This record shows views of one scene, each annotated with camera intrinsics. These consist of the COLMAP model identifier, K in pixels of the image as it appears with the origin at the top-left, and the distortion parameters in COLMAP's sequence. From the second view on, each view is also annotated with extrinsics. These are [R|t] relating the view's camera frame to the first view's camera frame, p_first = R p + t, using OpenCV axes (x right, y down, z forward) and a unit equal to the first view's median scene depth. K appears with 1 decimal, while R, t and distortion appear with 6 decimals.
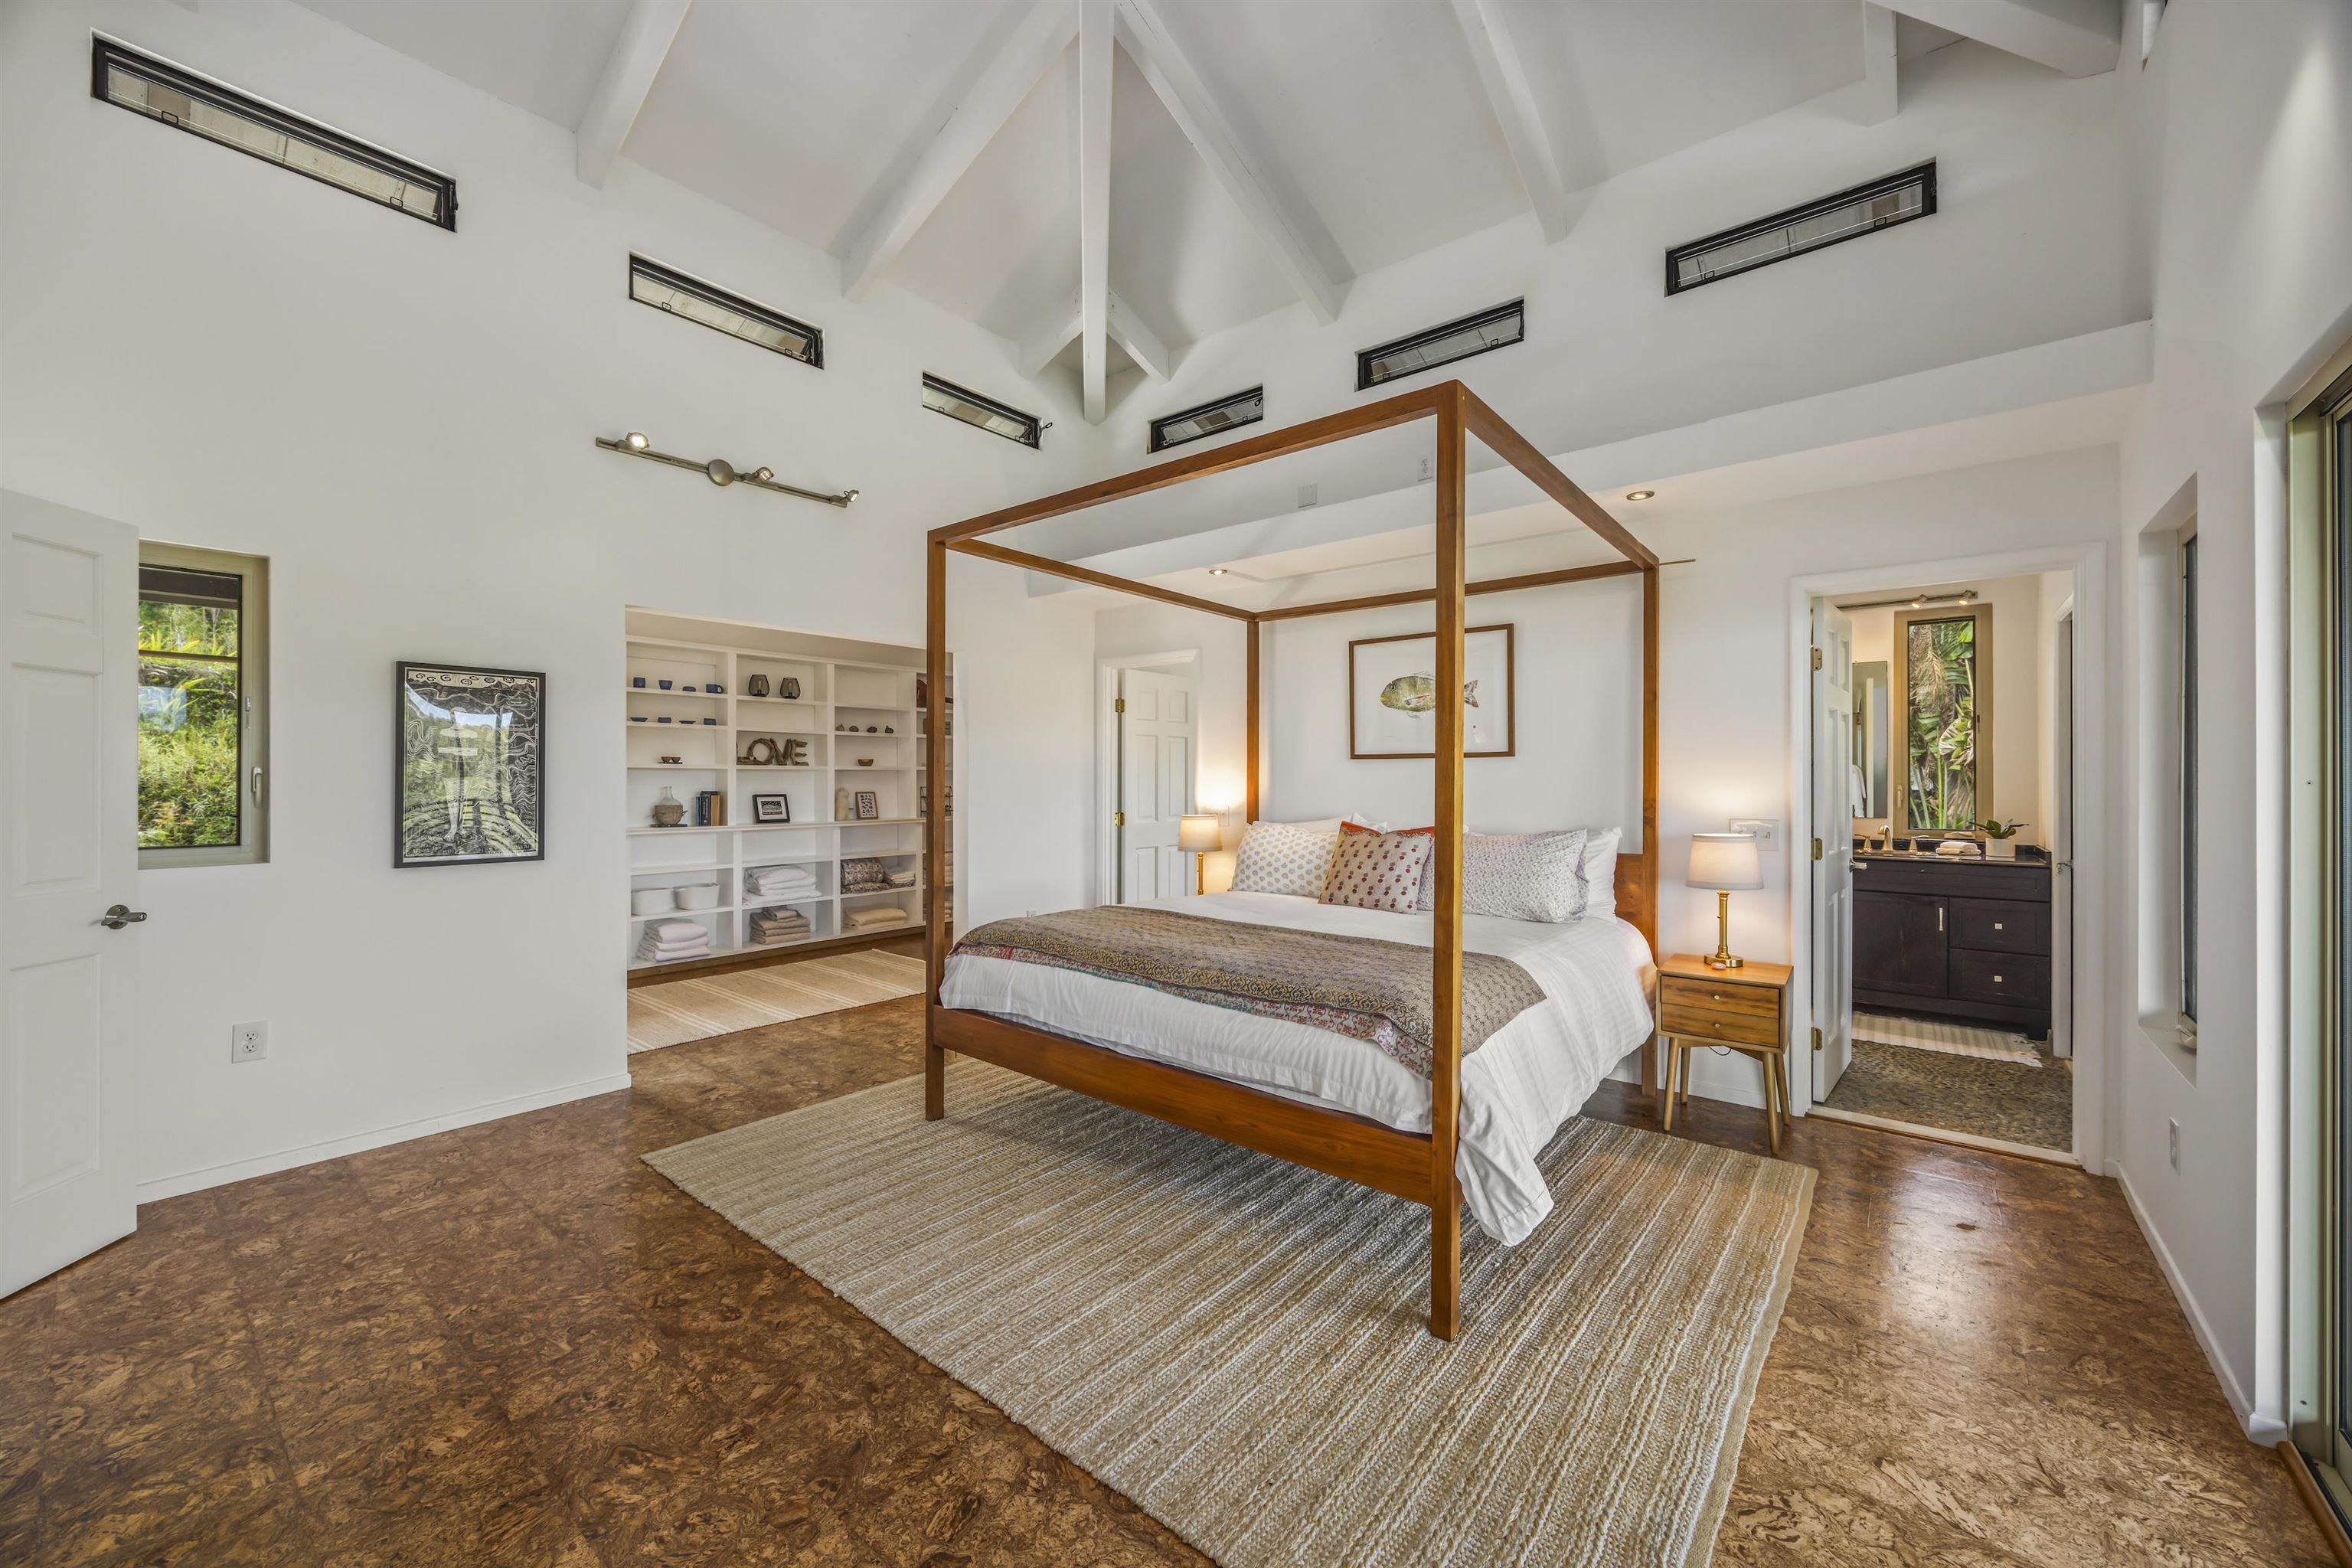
lens RADIAL K [[944.2, 0, 1176.0], [0, 944.2, 784.0], [0, 0, 1]] dist [0.002497, 0.000512]
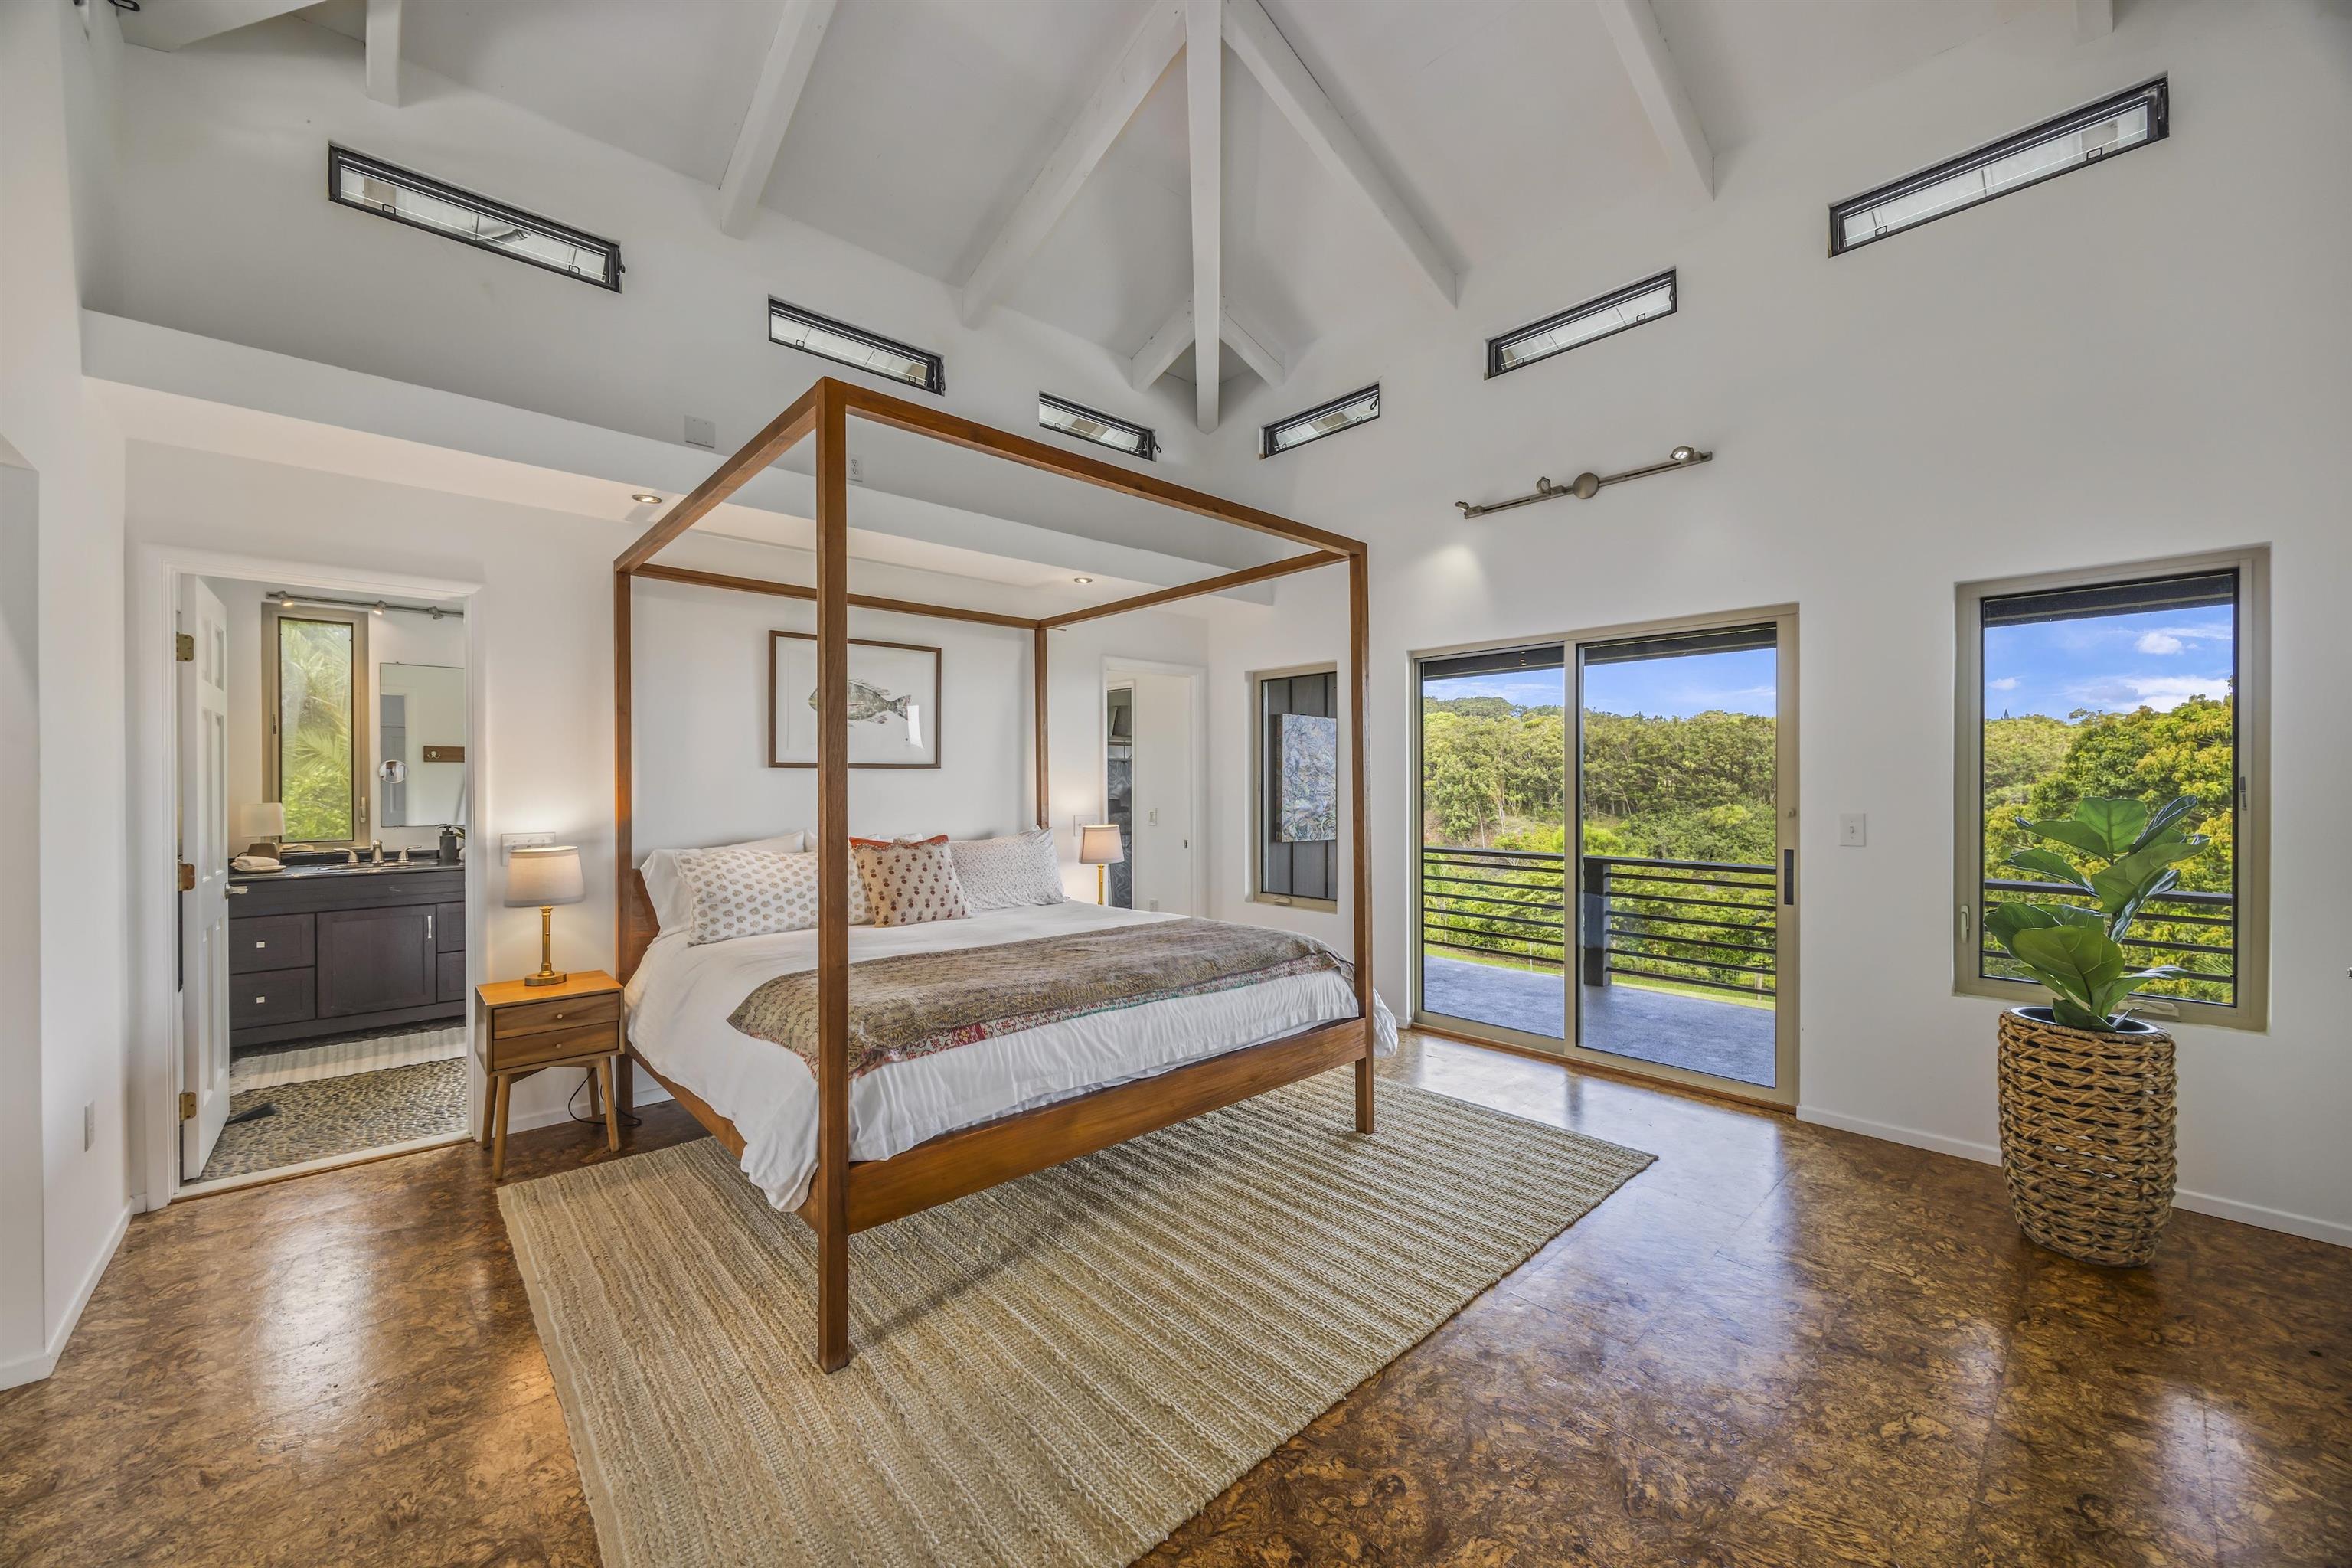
lens RADIAL K [[945.1, 0, 1171.2], [0, 945.1, 789.8], [0, 0, 1]] dist [-0.002115, 0.000008]
pose [[0.081936, -0.007054, 0.996613, -0.880919], [0.012504, 0.999904, 0.006050, -0.009493], [-0.996559, 0.011966, 0.082017, 0.782086]]
